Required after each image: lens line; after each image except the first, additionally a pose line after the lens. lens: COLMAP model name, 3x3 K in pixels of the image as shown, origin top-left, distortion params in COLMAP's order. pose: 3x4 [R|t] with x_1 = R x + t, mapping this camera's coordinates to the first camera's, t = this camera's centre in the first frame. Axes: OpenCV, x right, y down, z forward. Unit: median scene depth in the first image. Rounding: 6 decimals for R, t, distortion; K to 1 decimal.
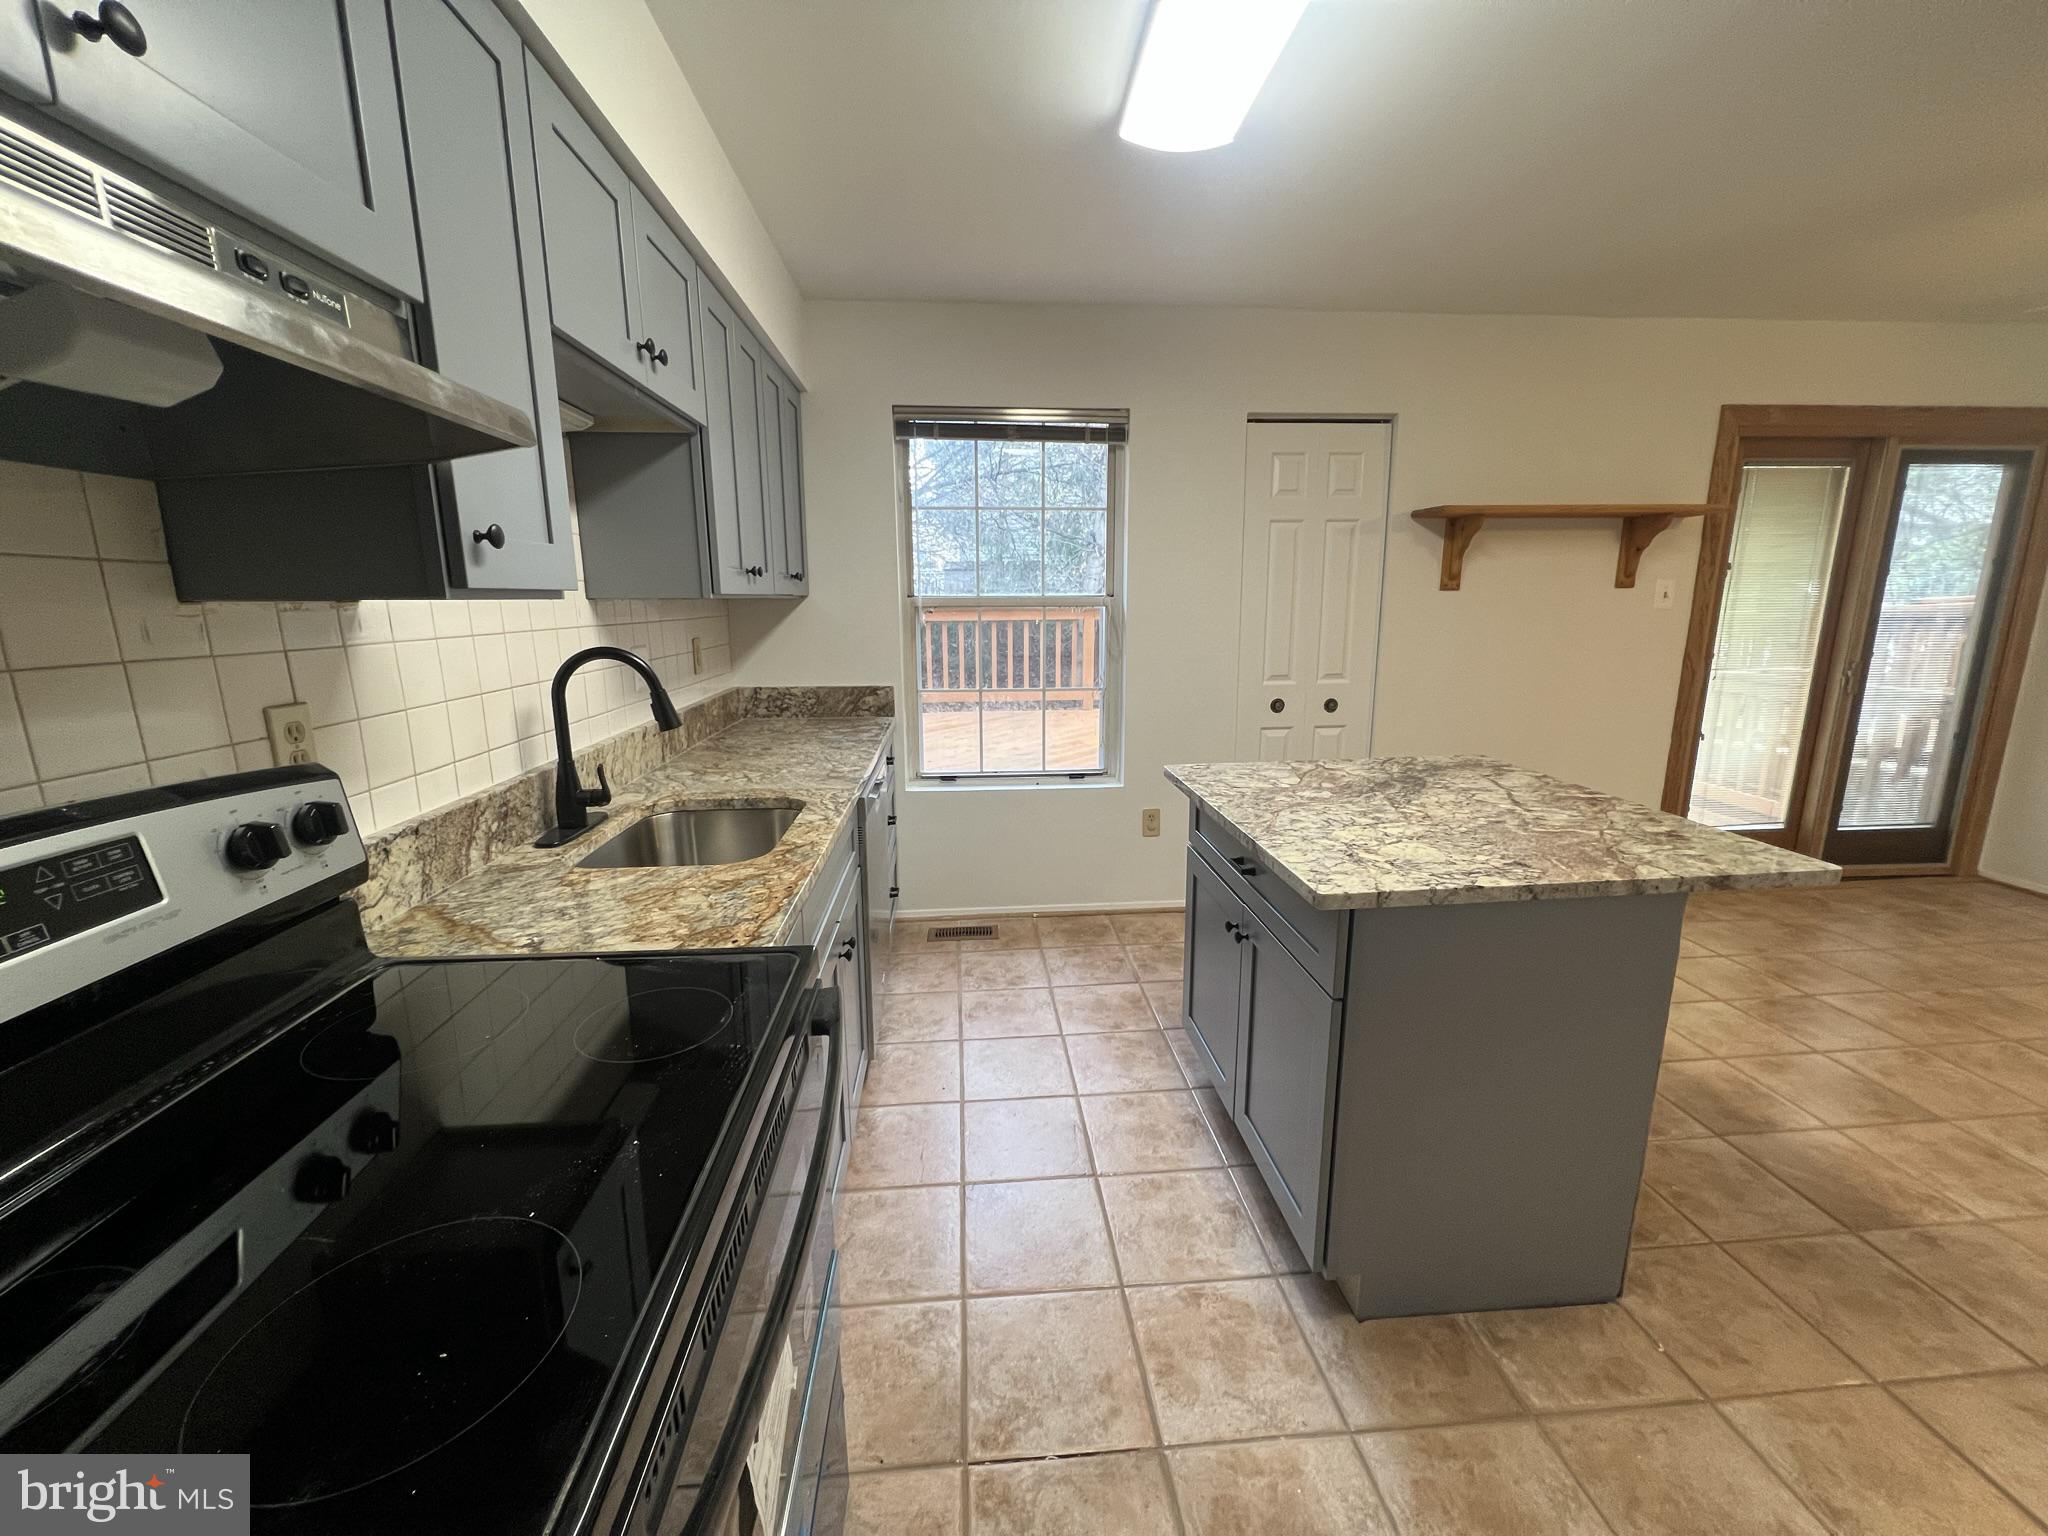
lens RADIAL K [[817.7, 0, 1022.2], [0, 817.7, 761.4], [0, 0, 1]] dist [-0.001660, 0.000397]
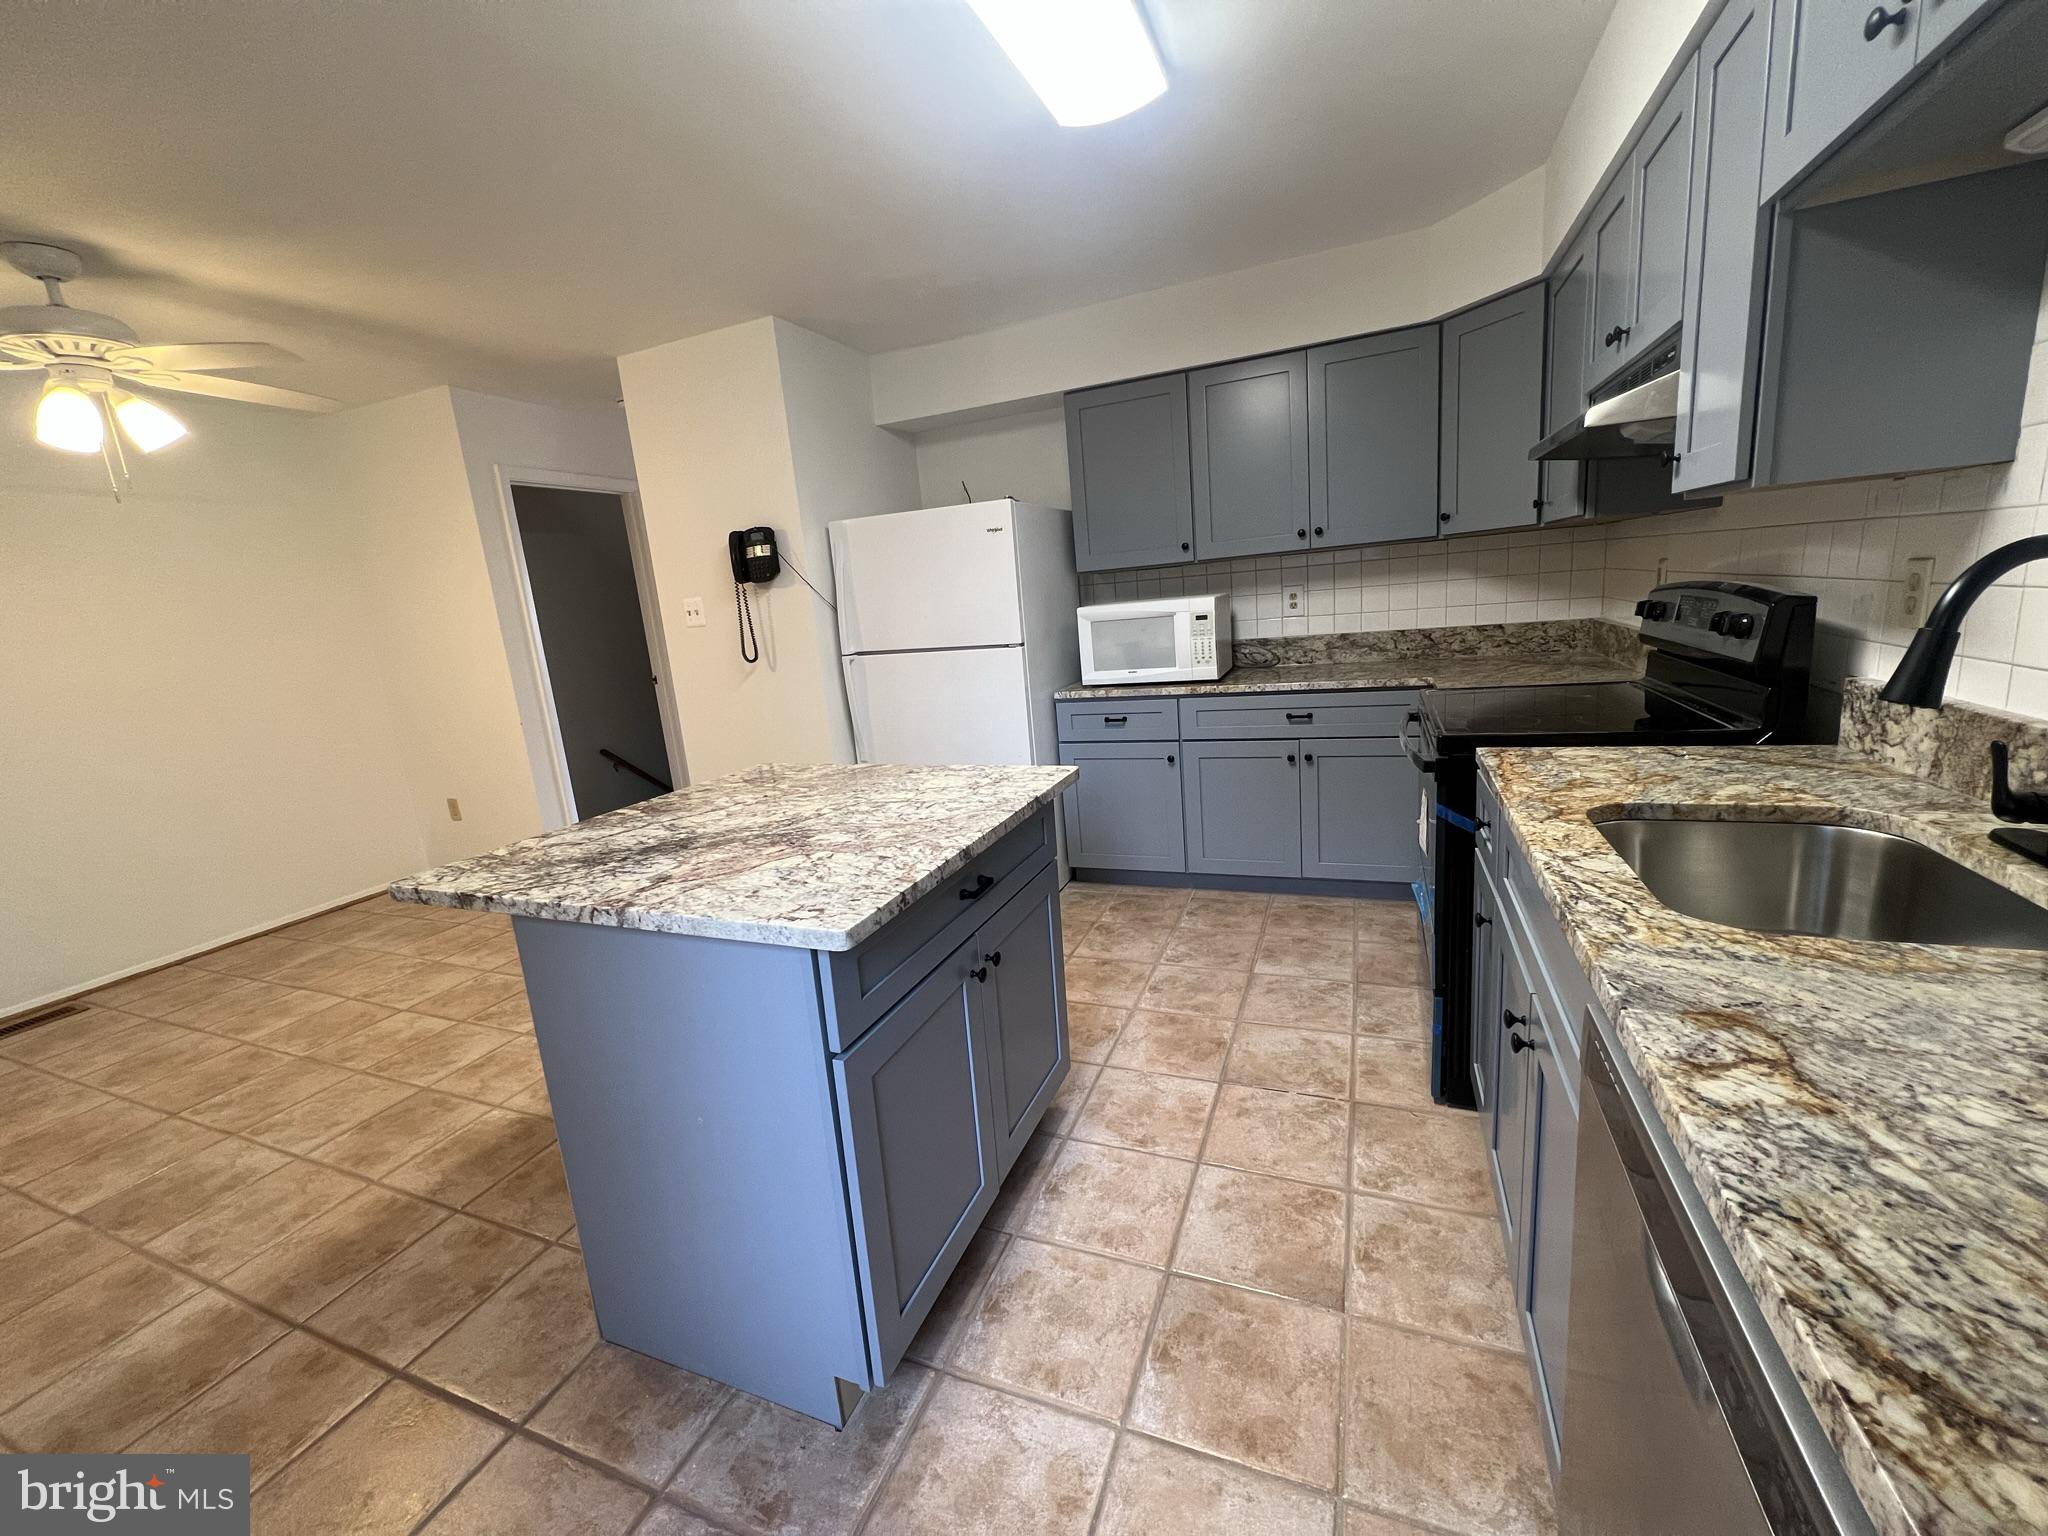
lens RADIAL K [[817.7, 0, 1022.2], [0, 817.7, 761.4], [0, 0, 1]] dist [-0.001660, 0.000397]
pose [[-0.889286, -0.010176, 0.457238, -0.186172], [0.178717, 0.912530, 0.367898, -0.350666], [-0.420988, 0.408883, -0.809682, 1.944518]]
